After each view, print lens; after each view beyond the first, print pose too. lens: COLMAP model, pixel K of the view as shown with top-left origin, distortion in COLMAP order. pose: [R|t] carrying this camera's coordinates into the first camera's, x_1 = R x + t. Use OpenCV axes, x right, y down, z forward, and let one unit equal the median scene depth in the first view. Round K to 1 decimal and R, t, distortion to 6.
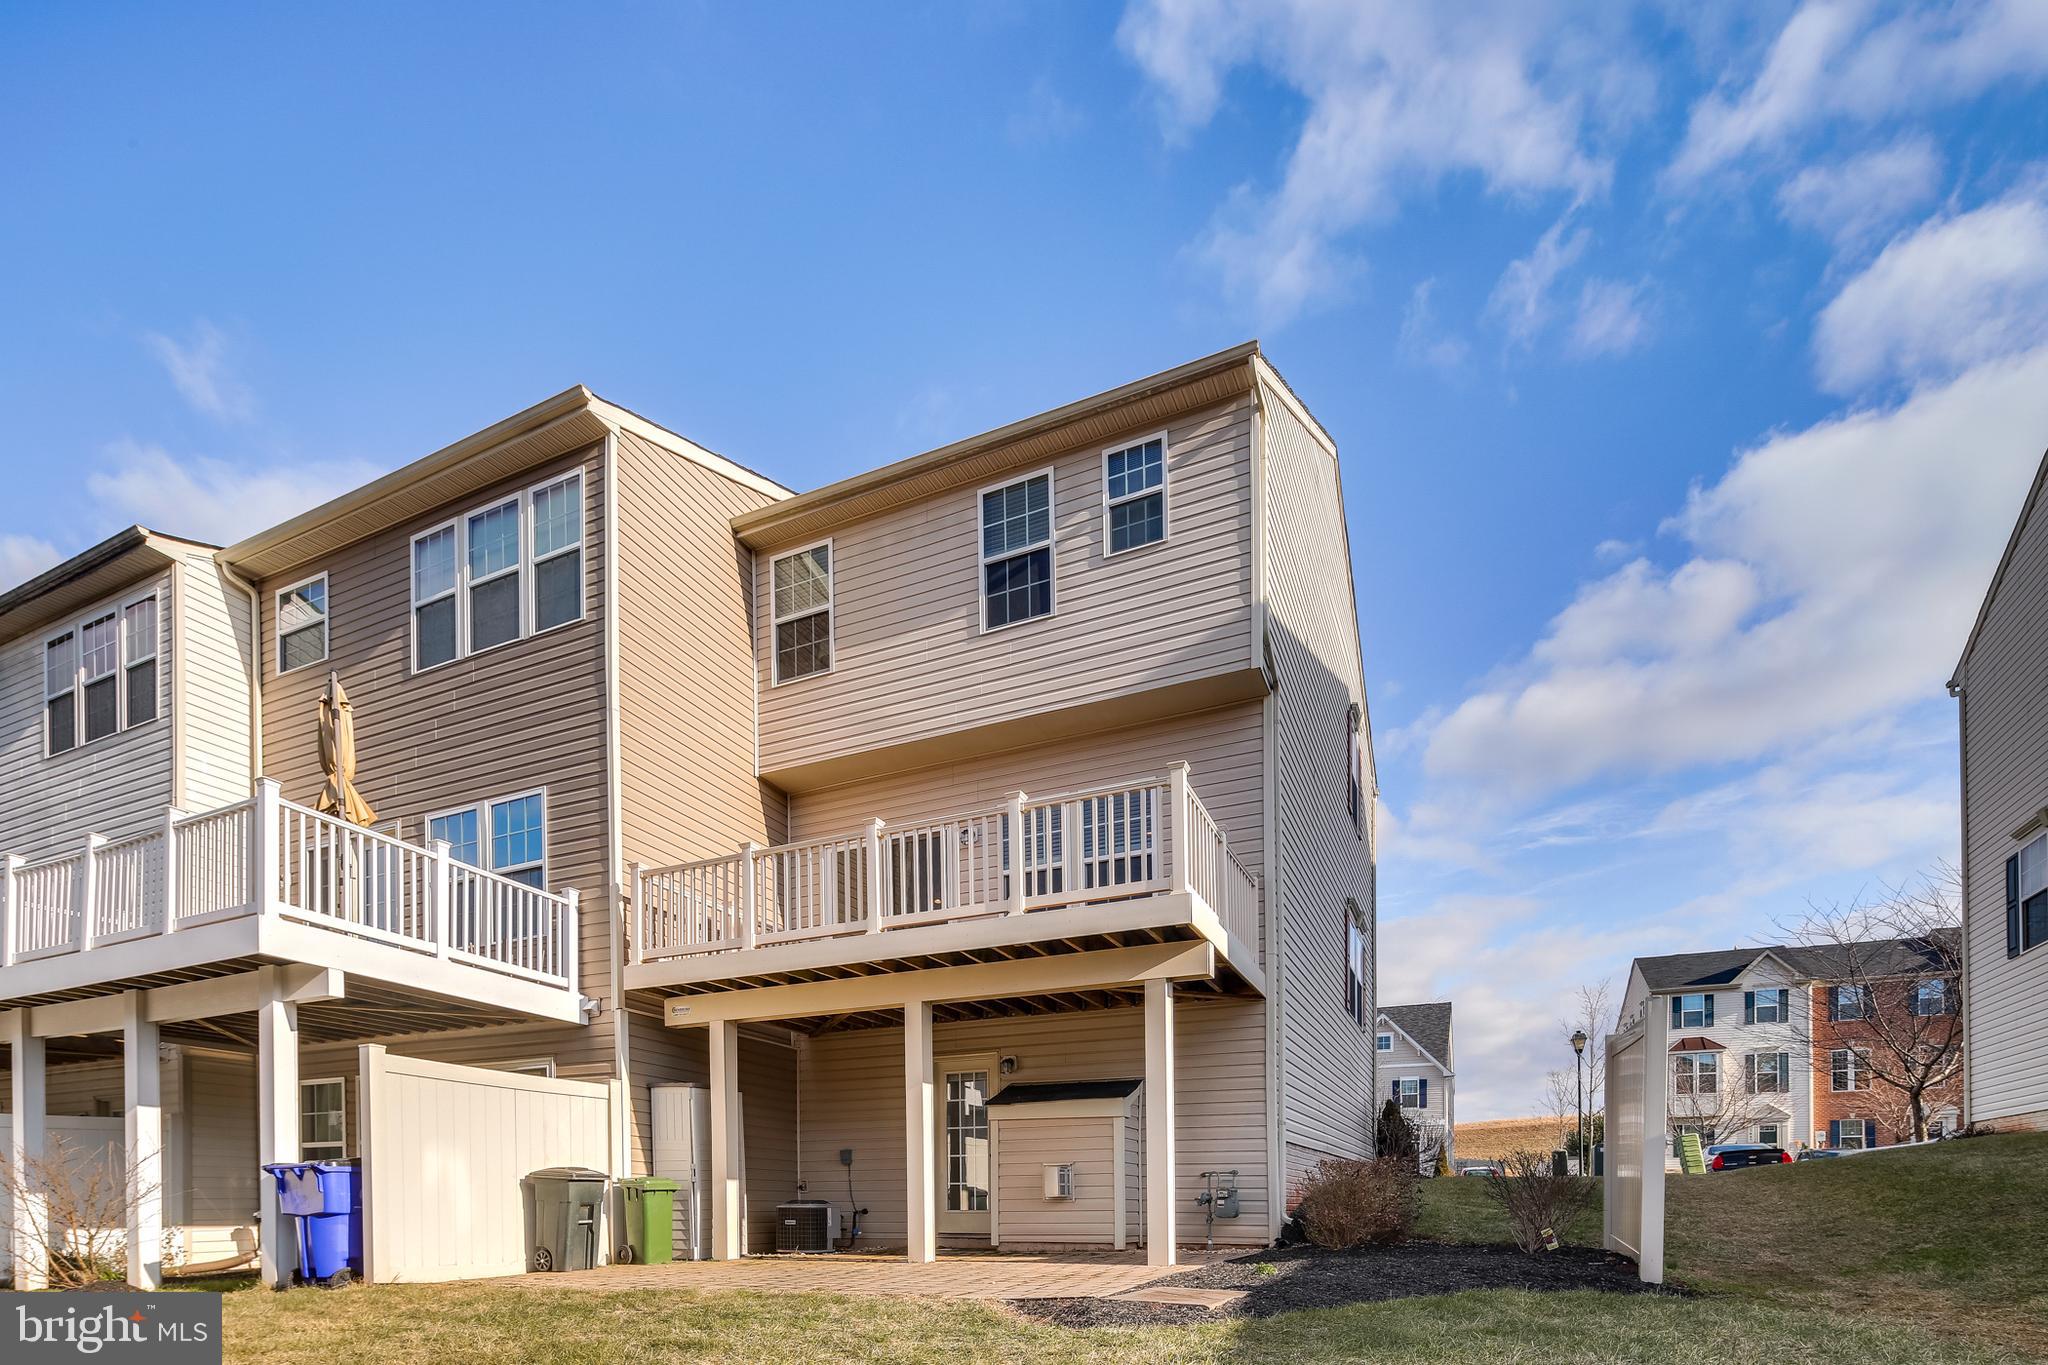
lens RADIAL K [[1010.0, 0, 1015.6], [0, 1010.0, 638.4], [0, 0, 1]] dist [0.000862, -0.000296]
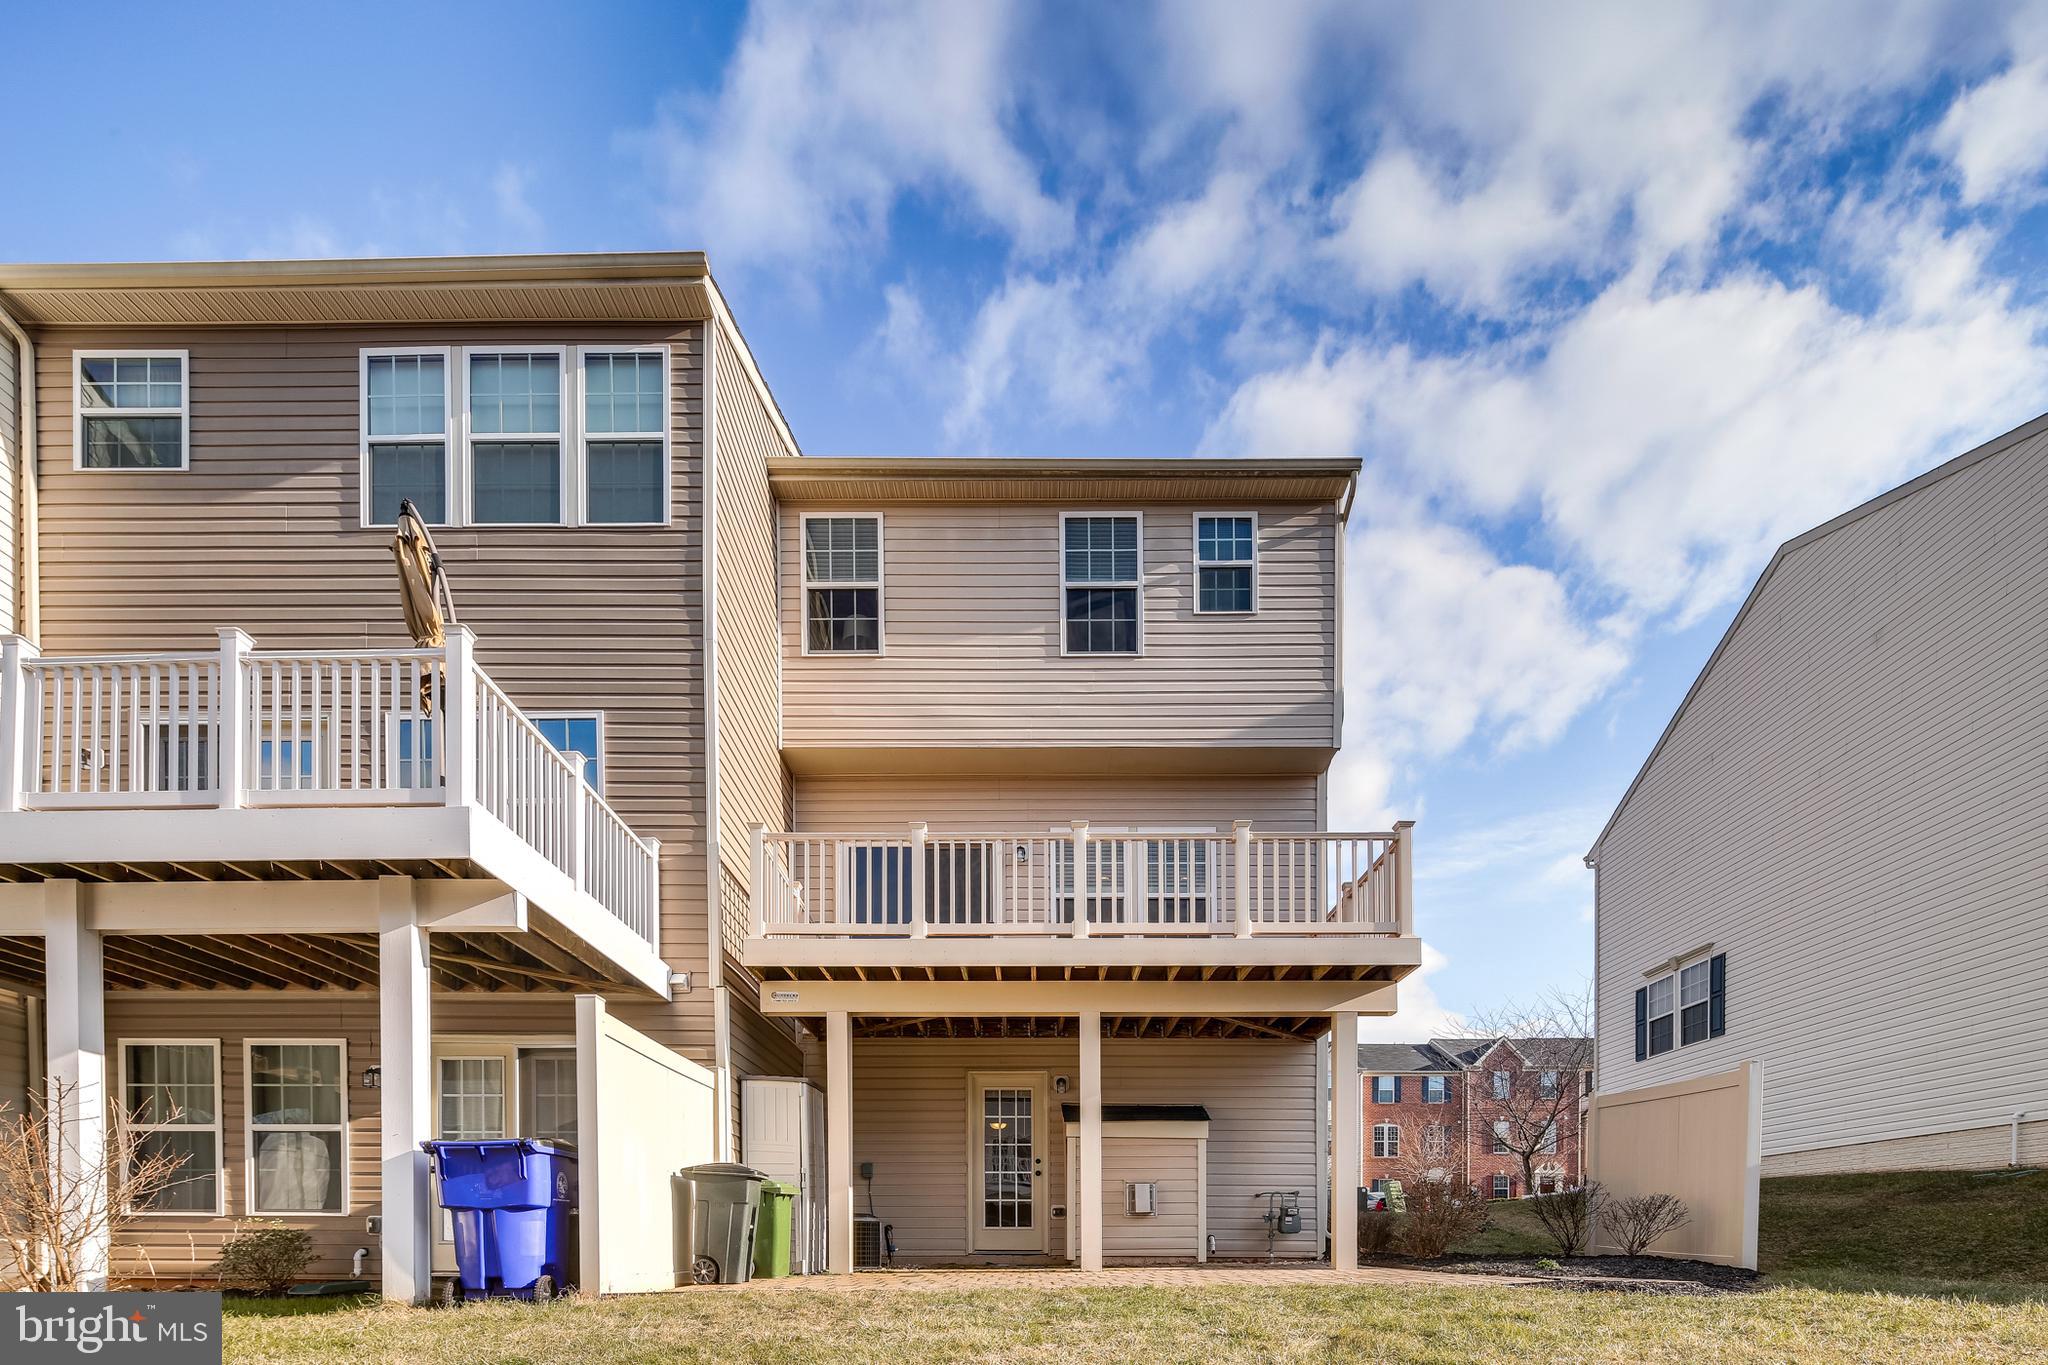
lens RADIAL K [[1002.2, 0, 1030.1], [0, 1002.2, 709.2], [0, 0, 1]] dist [-0.002398, -0.000868]
pose [[0.891738, 0.218259, 0.396442, -0.449259], [-0.223183, 0.974173, -0.034308, 0.089377], [-0.393691, -0.057885, 0.917418, 0.109893]]
